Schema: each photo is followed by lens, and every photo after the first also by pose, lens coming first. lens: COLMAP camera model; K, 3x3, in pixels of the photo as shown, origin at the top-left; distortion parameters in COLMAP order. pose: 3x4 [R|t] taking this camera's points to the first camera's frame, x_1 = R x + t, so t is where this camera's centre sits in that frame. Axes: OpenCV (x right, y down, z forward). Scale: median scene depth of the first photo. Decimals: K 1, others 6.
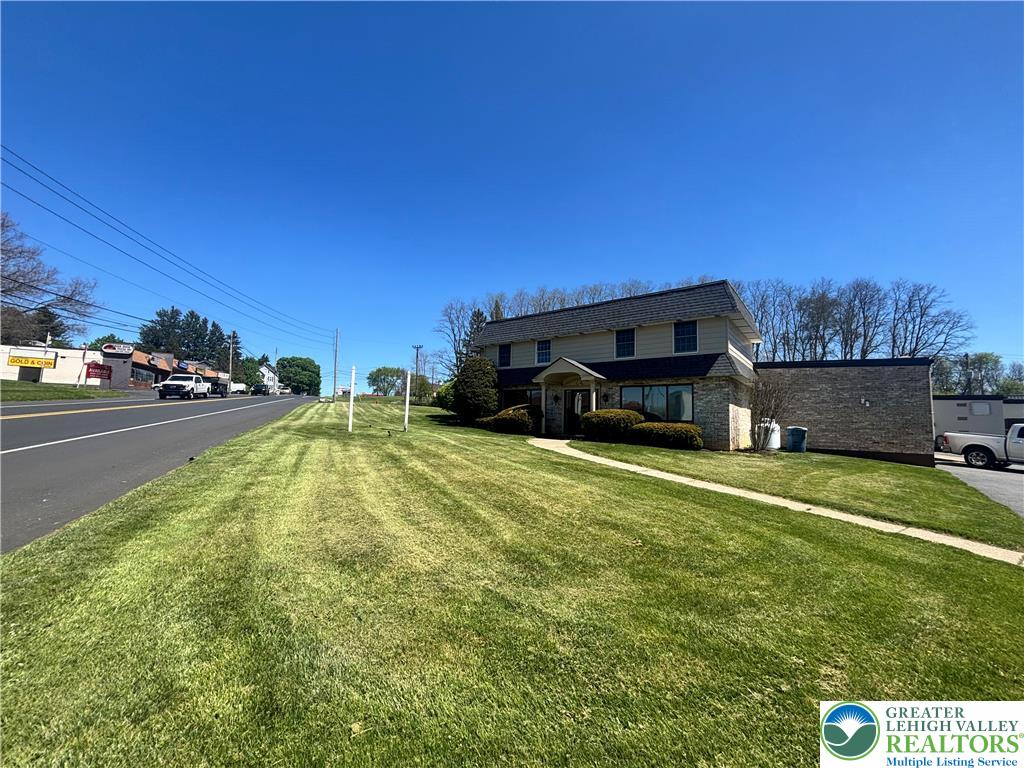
lens RADIAL K [[412.8, 0, 501.7], [0, 412.8, 383.9], [0, 0, 1]] dist [-0.002488, 0.001265]
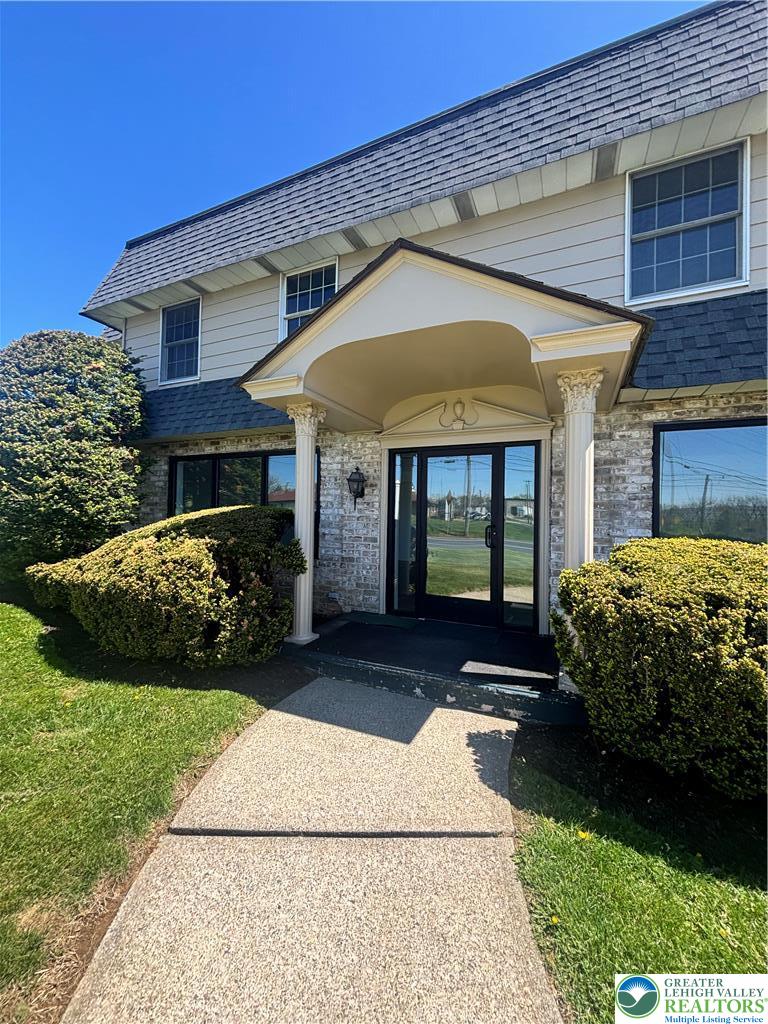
lens RADIAL K [[412.8, 0, 386.7], [0, 412.8, 506.6], [0, 0, 1]] dist [-0.002488, 0.001265]
pose [[0.965544, -0.010198, 0.260039, 0.091159], [-0.010170, 0.996990, 0.076861, 0.033728], [-0.260040, -0.076857, 0.962534, 0.820760]]
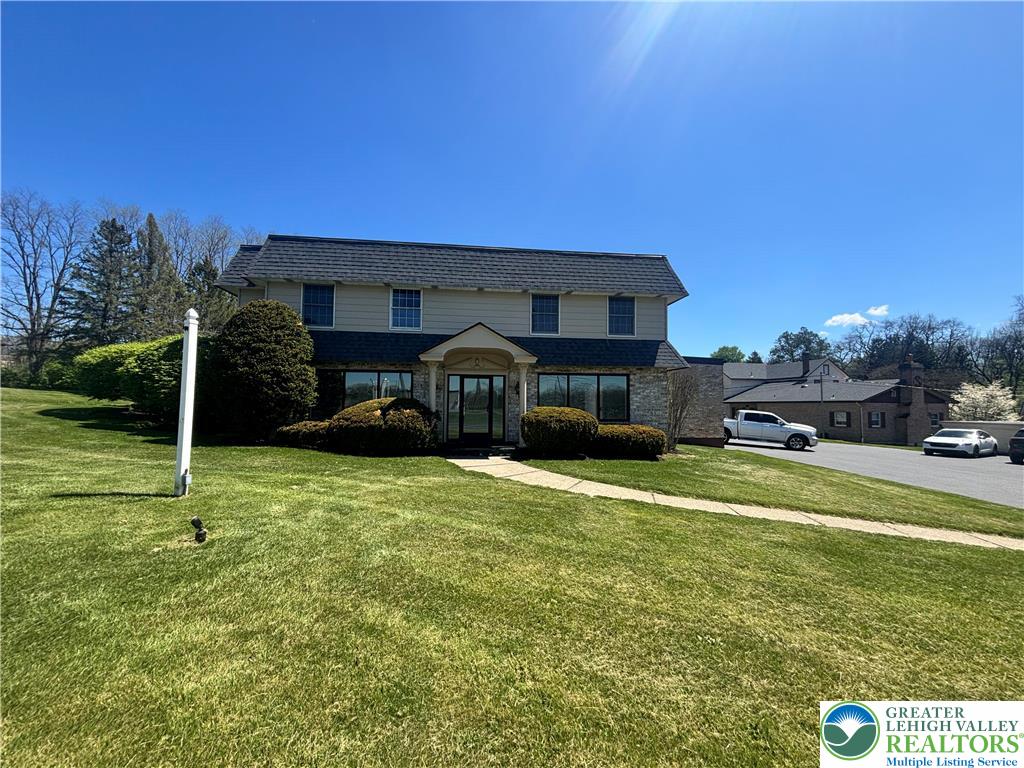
lens RADIAL K [[412.8, 0, 507.2], [0, 412.8, 383.9], [0, 0, 1]] dist [-0.002488, 0.001265]
pose [[0.692153, 0.013126, 0.721632, -0.264310], [-0.054616, 0.997920, 0.034233, 0.002892], [-0.719682, -0.063108, 0.691430, 0.542924]]
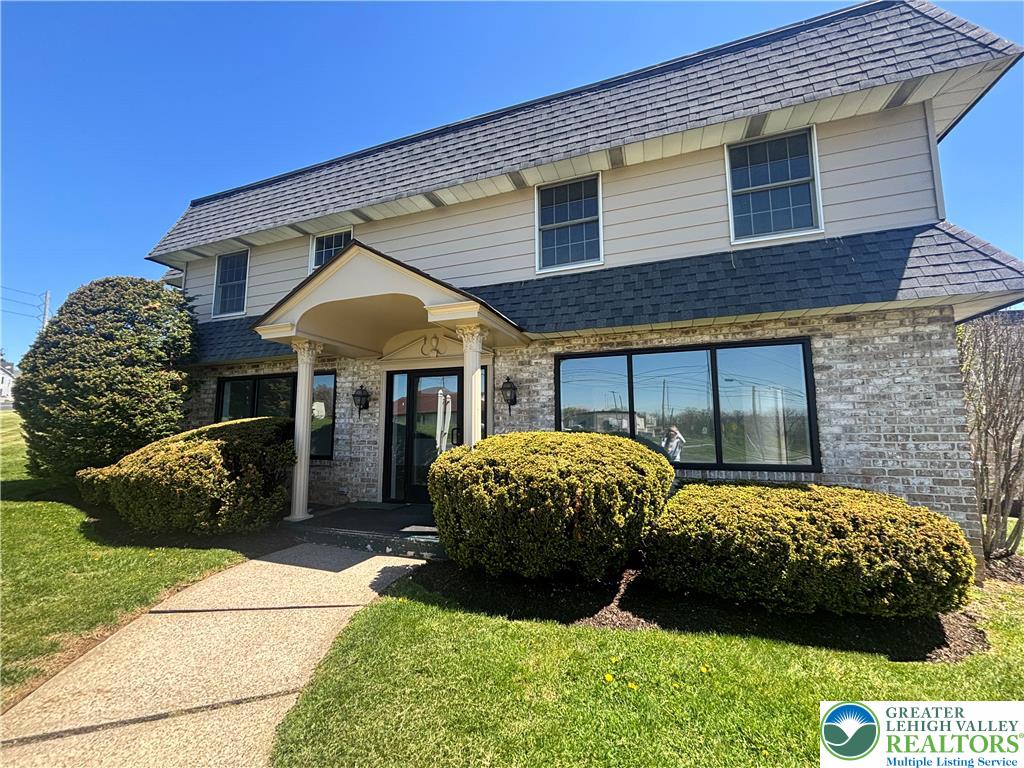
lens RADIAL K [[412.8, 0, 511.6], [0, 412.8, 380.8], [0, 0, 1]] dist [-0.002488, 0.001265]
pose [[0.943607, 0.005134, 0.331029, 0.151225], [0.001098, 0.999826, -0.018637, 0.031302], [-0.331067, 0.017949, 0.943437, 0.712011]]
